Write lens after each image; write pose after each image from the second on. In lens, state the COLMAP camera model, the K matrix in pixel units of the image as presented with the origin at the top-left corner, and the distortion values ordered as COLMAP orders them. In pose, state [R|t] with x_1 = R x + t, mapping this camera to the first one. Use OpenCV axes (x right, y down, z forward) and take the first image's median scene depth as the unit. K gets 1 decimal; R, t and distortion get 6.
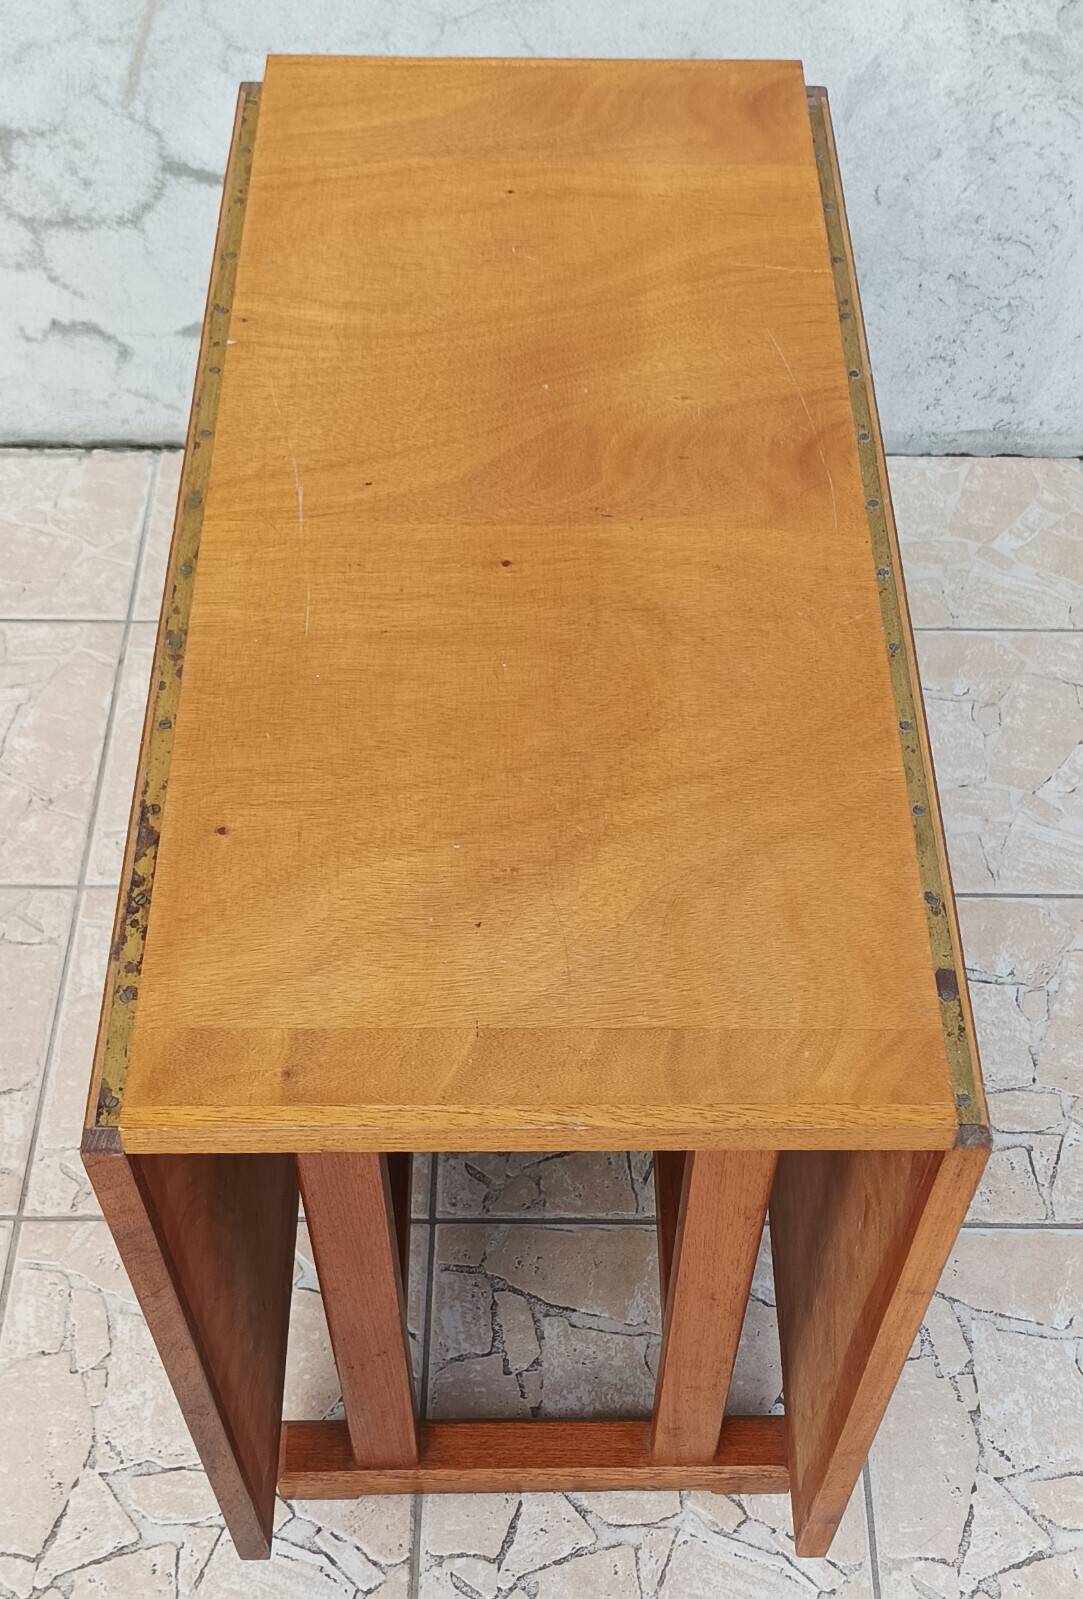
lens RADIAL K [[1960.0, 0, 505.4], [0, 1960.0, 898.0], [0, 0, 1]] dist [-0.000462, 0.000000]
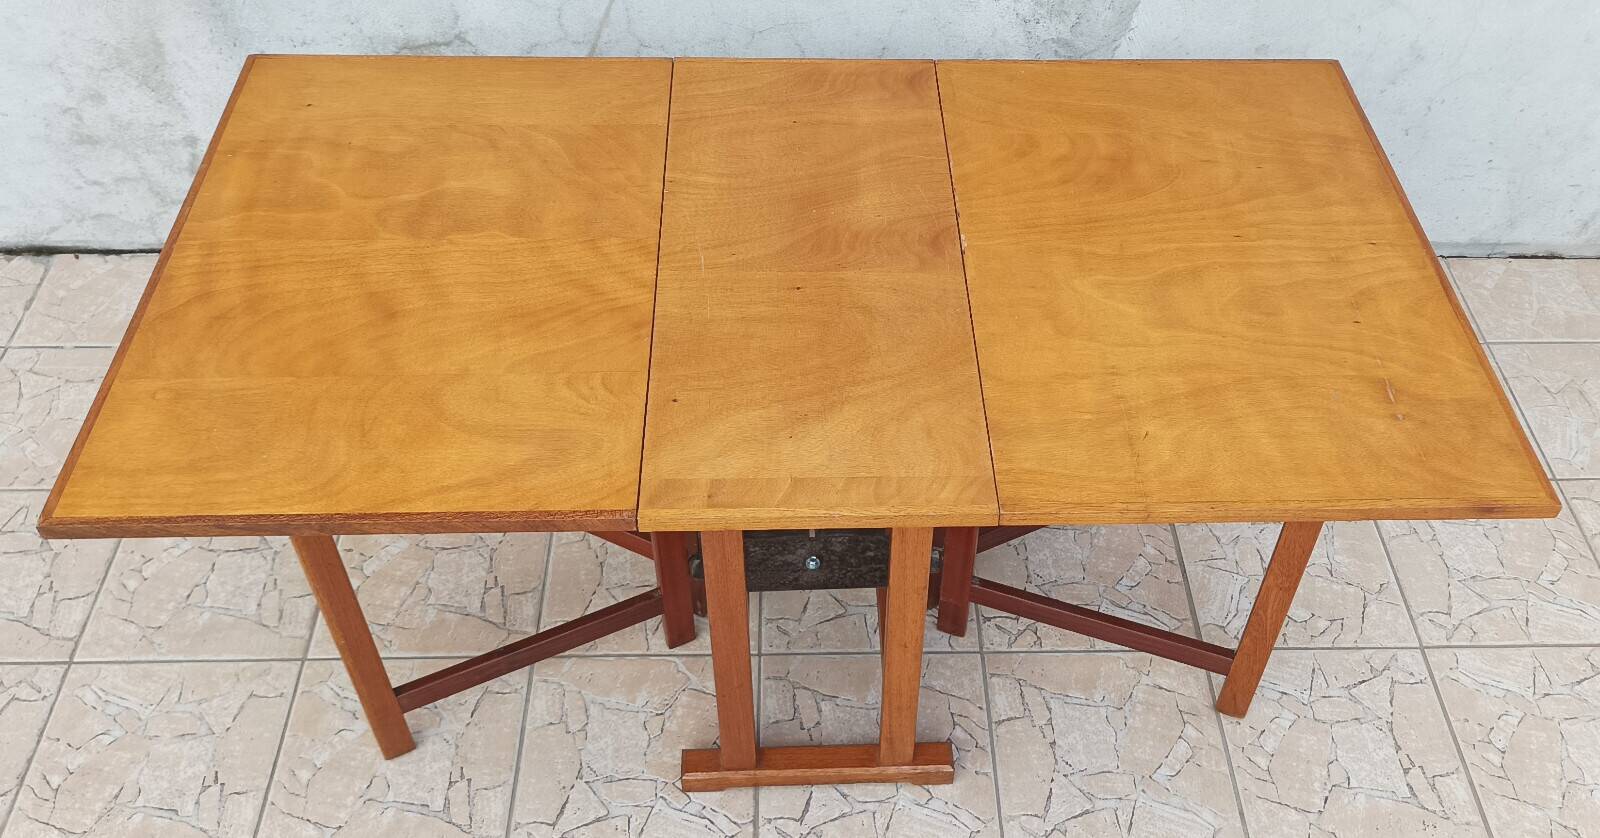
lens RADIAL K [[1469.9, 0, 807.9], [0, 1469.9, 395.4], [0, 0, 1]] dist [0.003483, 0.000000]
pose [[0.999608, -0.017161, 0.022143, -0.019596], [0.020201, 0.989180, -0.145312, 0.132688], [-0.019410, 0.145703, 0.989138, -0.432443]]
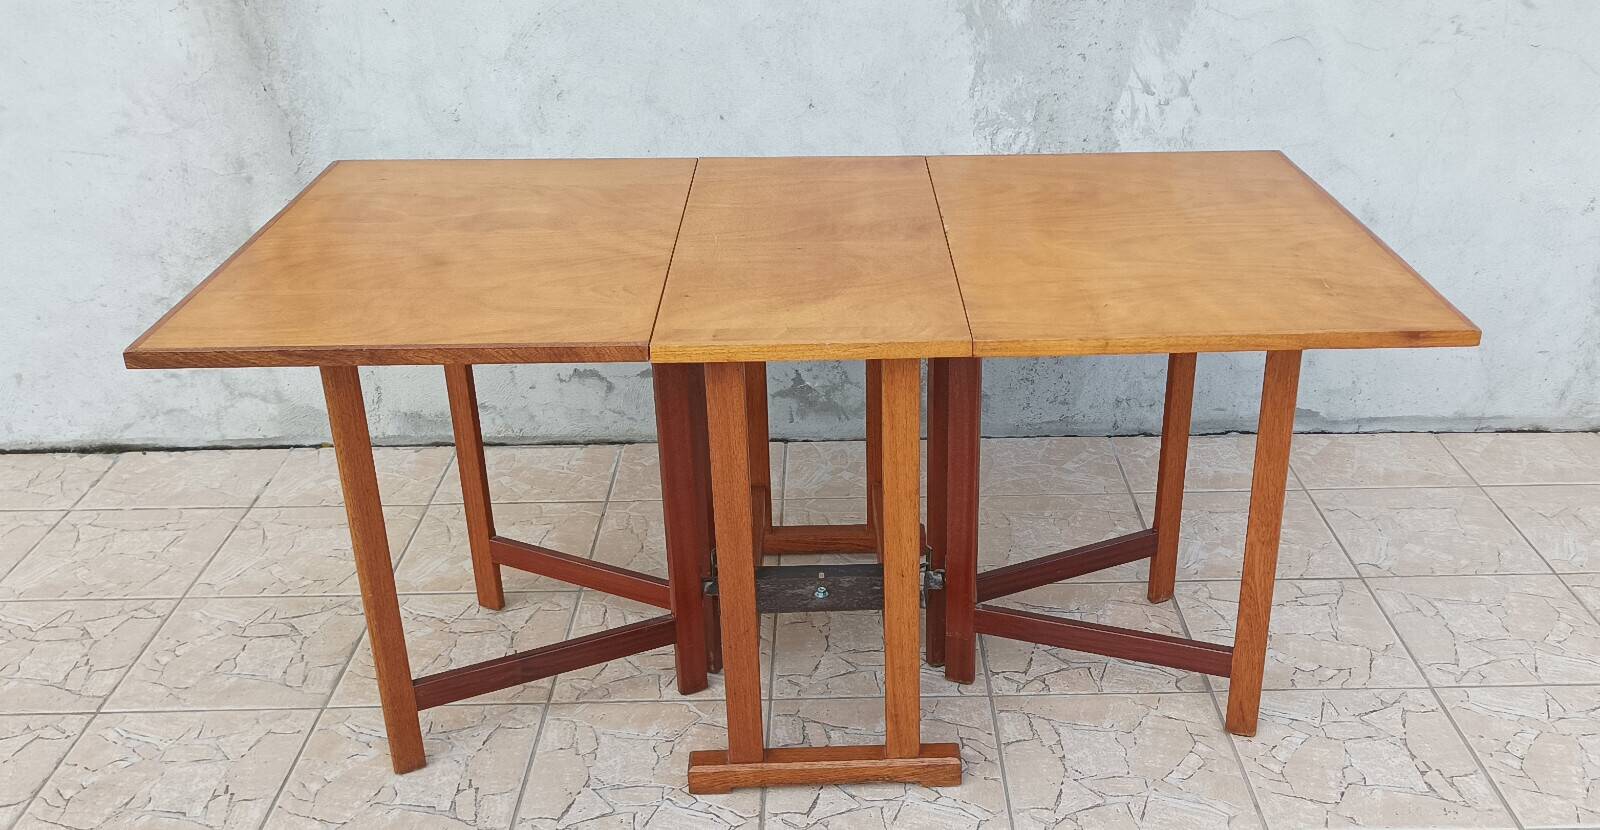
lens RADIAL K [[1514.9, 0, 800.4], [0, 1514.9, 484.6], [0, 0, 1]] dist [0.001887, 0.000000]
pose [[0.999866, -0.015758, -0.004525, 0.001489], [0.011853, 0.885474, -0.464537, 0.695621], [0.011327, 0.464421, 0.885542, -0.396018]]
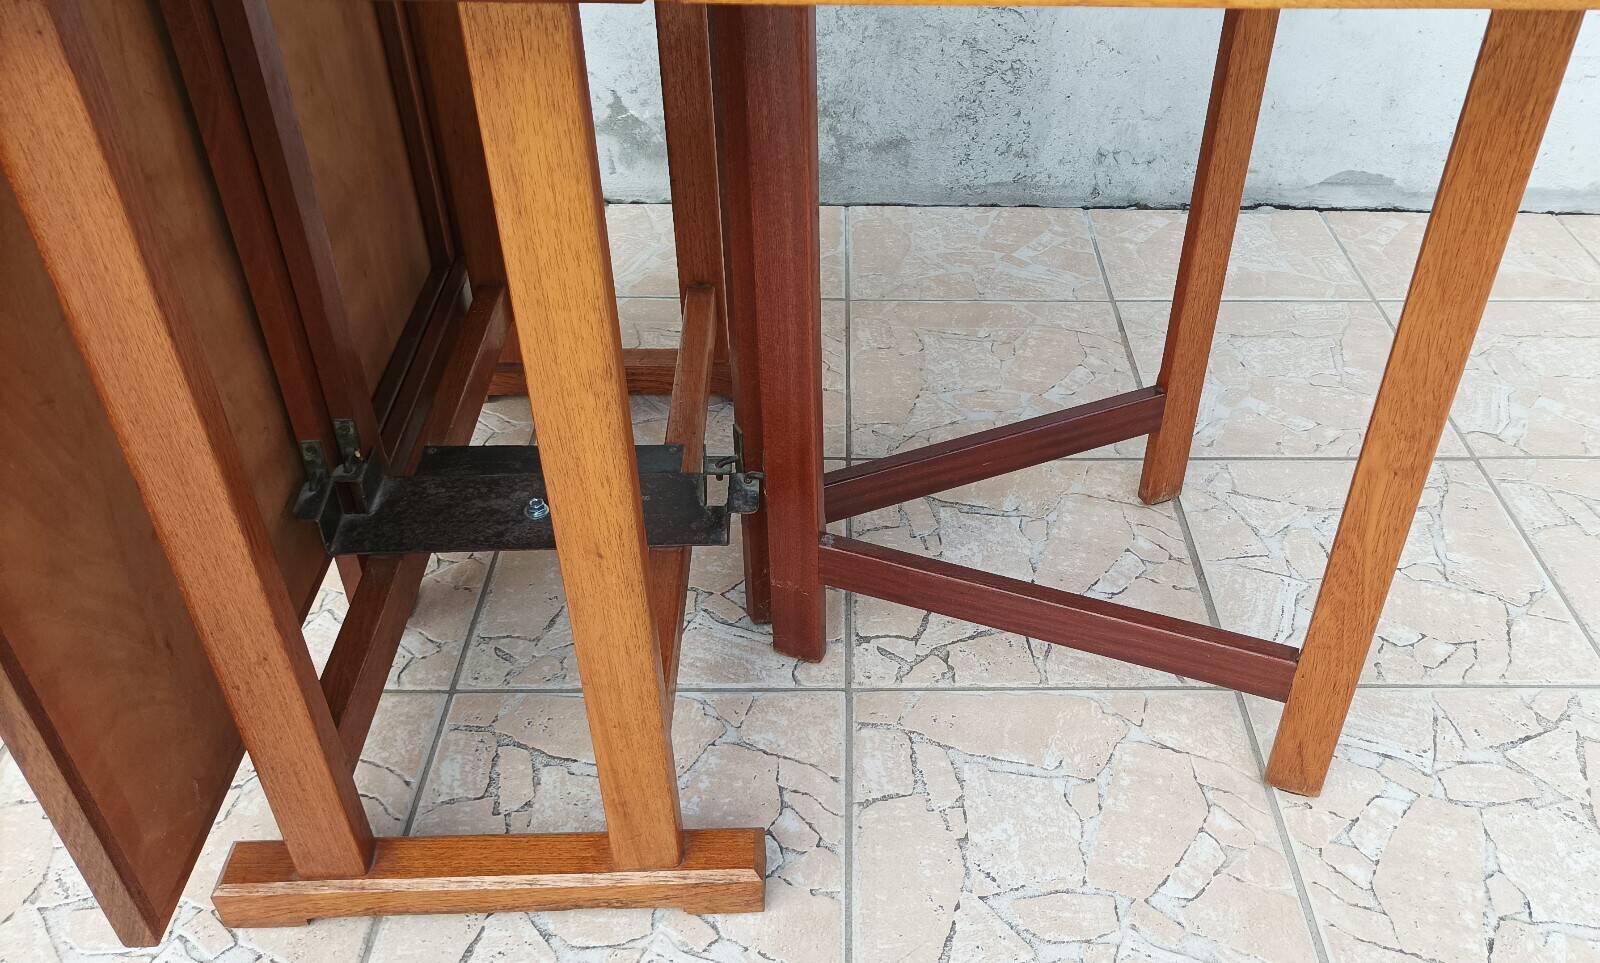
lens RADIAL K [[1323.6, 0, 879.6], [0, 1323.6, 511.6], [0, 0, 1]] dist [-0.001422, 0.028008]
pose [[0.998868, -0.001486, 0.047548, 0.165046], [0.014214, 0.963172, -0.268510, 0.280807], [-0.045398, 0.268882, 0.962103, 0.310704]]
